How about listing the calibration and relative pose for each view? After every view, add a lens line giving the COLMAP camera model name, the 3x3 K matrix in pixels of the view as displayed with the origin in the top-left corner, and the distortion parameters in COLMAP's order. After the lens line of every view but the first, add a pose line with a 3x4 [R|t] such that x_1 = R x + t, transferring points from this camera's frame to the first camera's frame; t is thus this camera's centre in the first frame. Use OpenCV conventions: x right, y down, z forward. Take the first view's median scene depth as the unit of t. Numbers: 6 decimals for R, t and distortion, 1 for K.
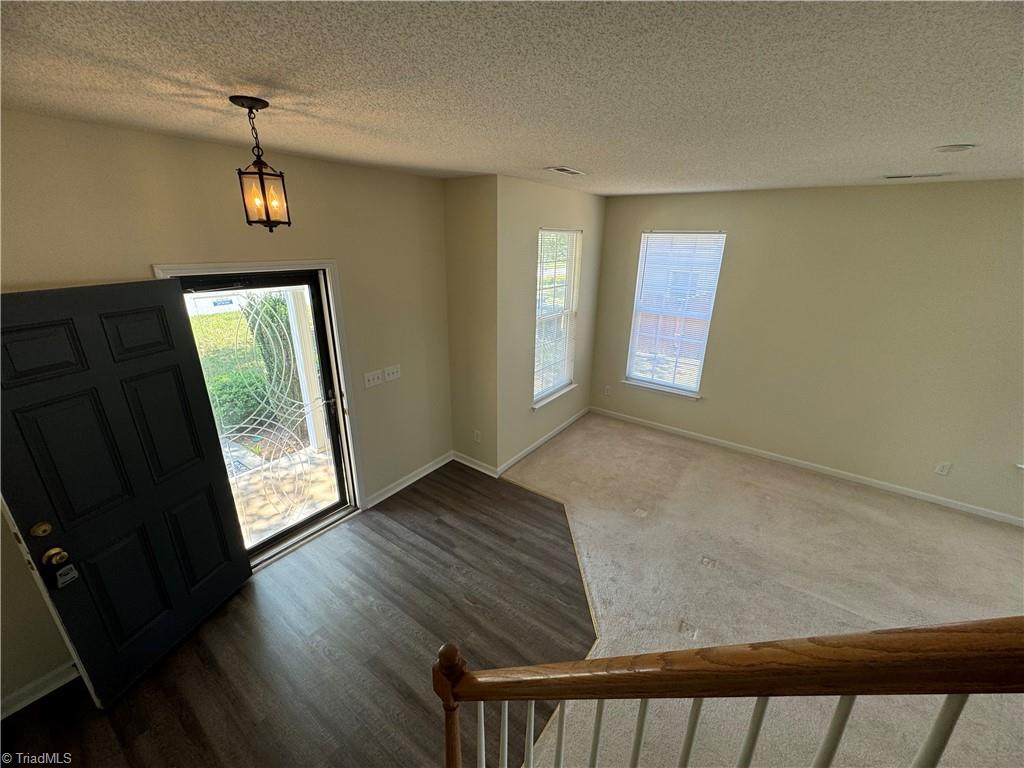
lens RADIAL K [[408.9, 0, 515.8], [0, 408.9, 385.0], [0, 0, 1]] dist [-0.001325, 0.000693]
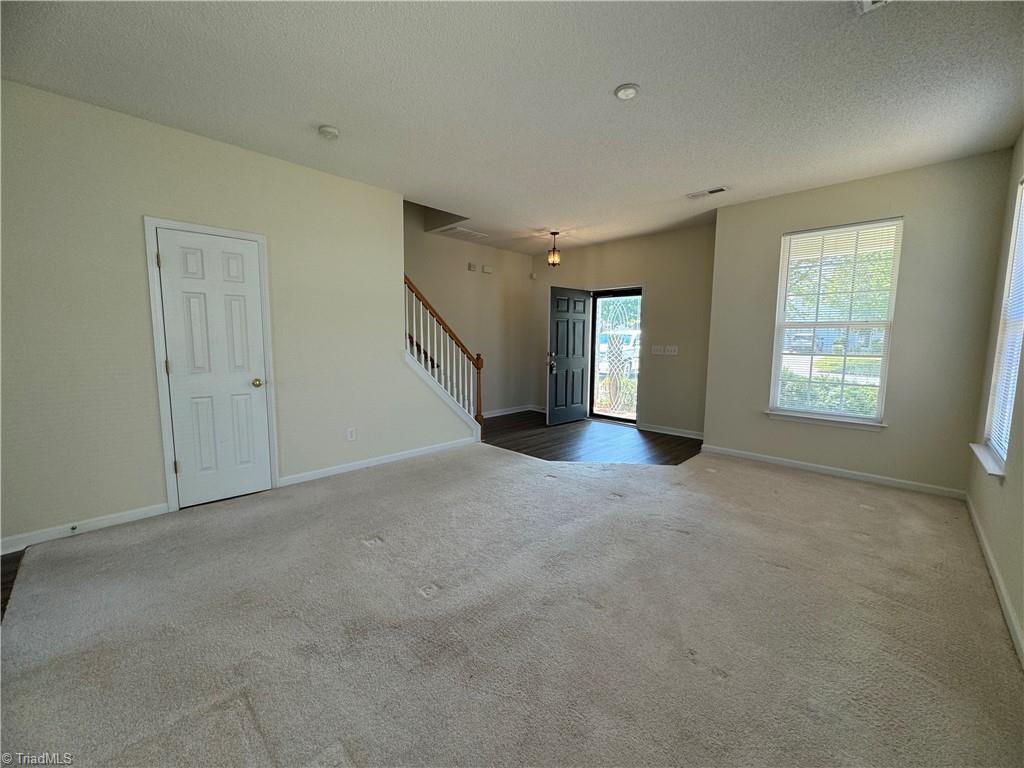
lens RADIAL K [[408.9, 0, 512.7], [0, 408.9, 385.6], [0, 0, 1]] dist [-0.001325, 0.000693]
pose [[-0.145196, 0.099085, -0.984429, 1.506915], [-0.342116, 0.928570, 0.143922, 0.088851], [0.928372, 0.357686, -0.100926, 0.714020]]
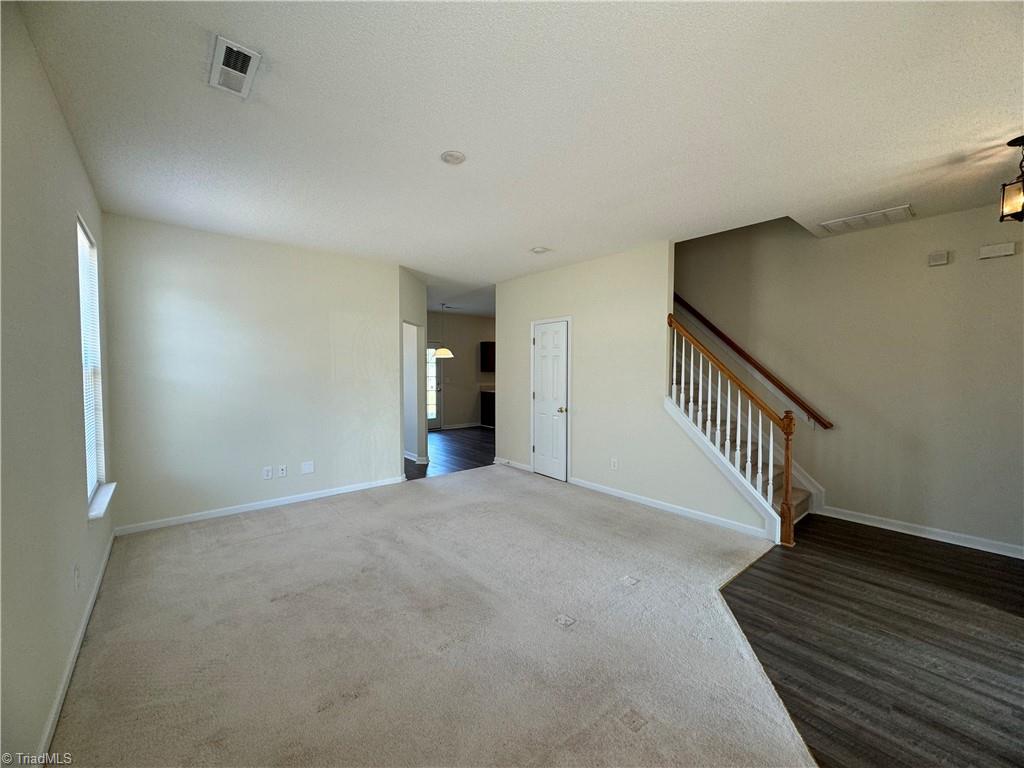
lens RADIAL K [[408.9, 0, 515.0], [0, 408.9, 385.9], [0, 0, 1]] dist [-0.001325, 0.000693]
pose [[-0.971500, -0.026851, 0.235512, 0.377779], [0.063867, 0.927167, 0.369165, -0.247074], [-0.228272, 0.373685, -0.899028, 1.474002]]
